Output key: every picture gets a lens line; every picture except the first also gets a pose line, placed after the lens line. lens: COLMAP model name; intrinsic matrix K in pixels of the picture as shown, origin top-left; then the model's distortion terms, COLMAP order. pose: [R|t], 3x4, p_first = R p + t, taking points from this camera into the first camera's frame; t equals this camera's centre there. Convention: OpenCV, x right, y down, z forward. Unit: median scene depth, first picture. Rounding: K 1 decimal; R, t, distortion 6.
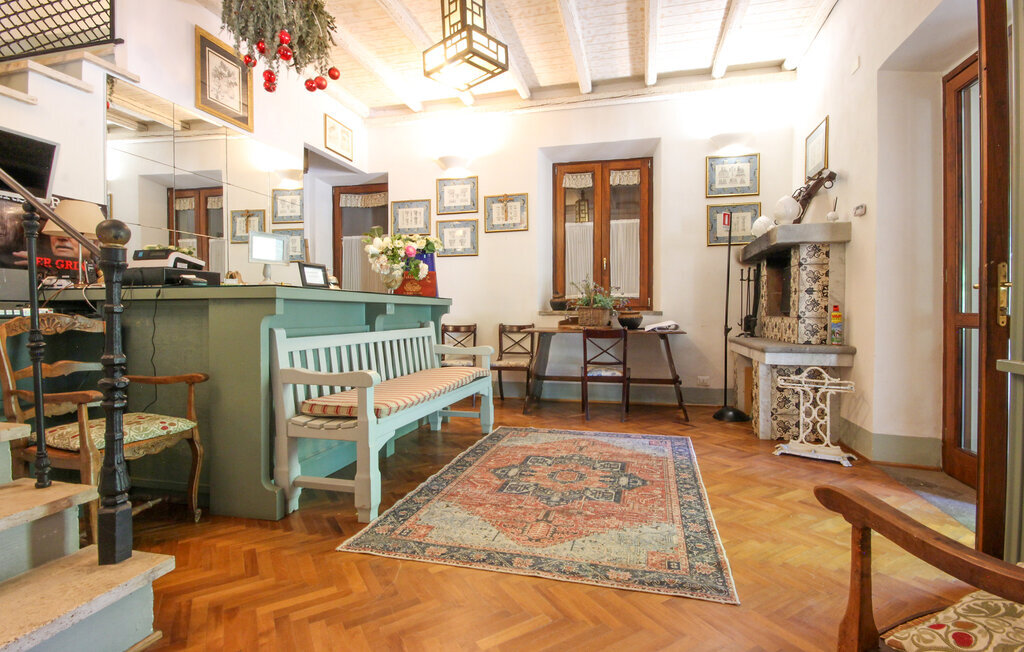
lens RADIAL K [[492.7, 0, 516.6], [0, 492.7, 318.0], [0, 0, 1]] dist [-0.002805, -0.000197]
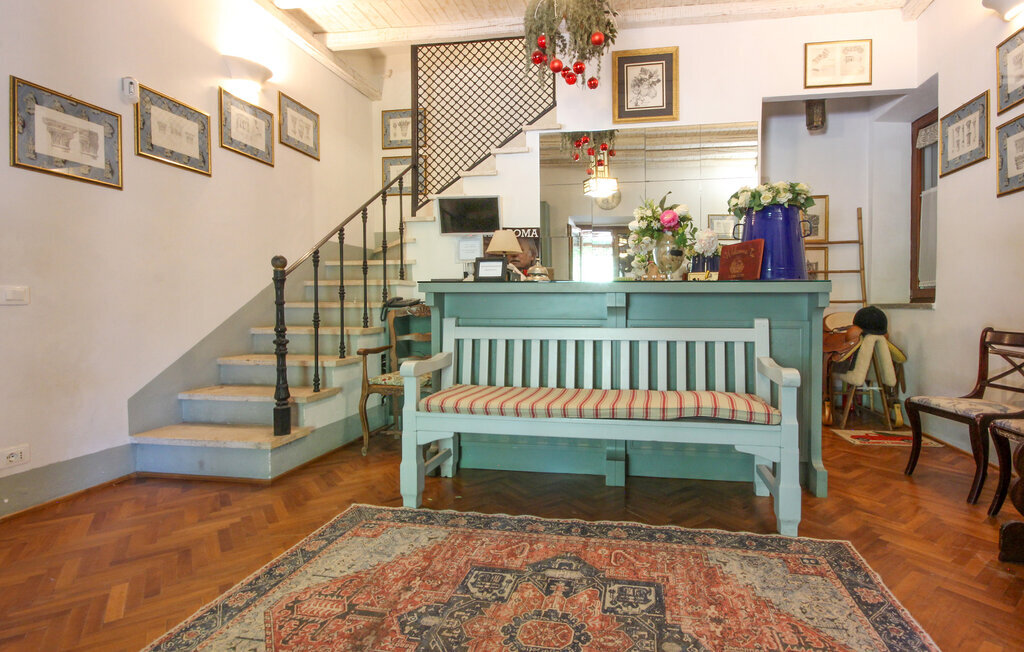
lens RADIAL K [[492.7, 0, 566.2], [0, 492.7, 311.6], [0, 0, 1]] dist [-0.002805, -0.000197]
pose [[0.096993, 0.018338, -0.995116, 0.645772], [-0.012941, 0.999769, 0.017162, -0.015454], [0.995201, 0.011214, 0.097208, 1.052274]]
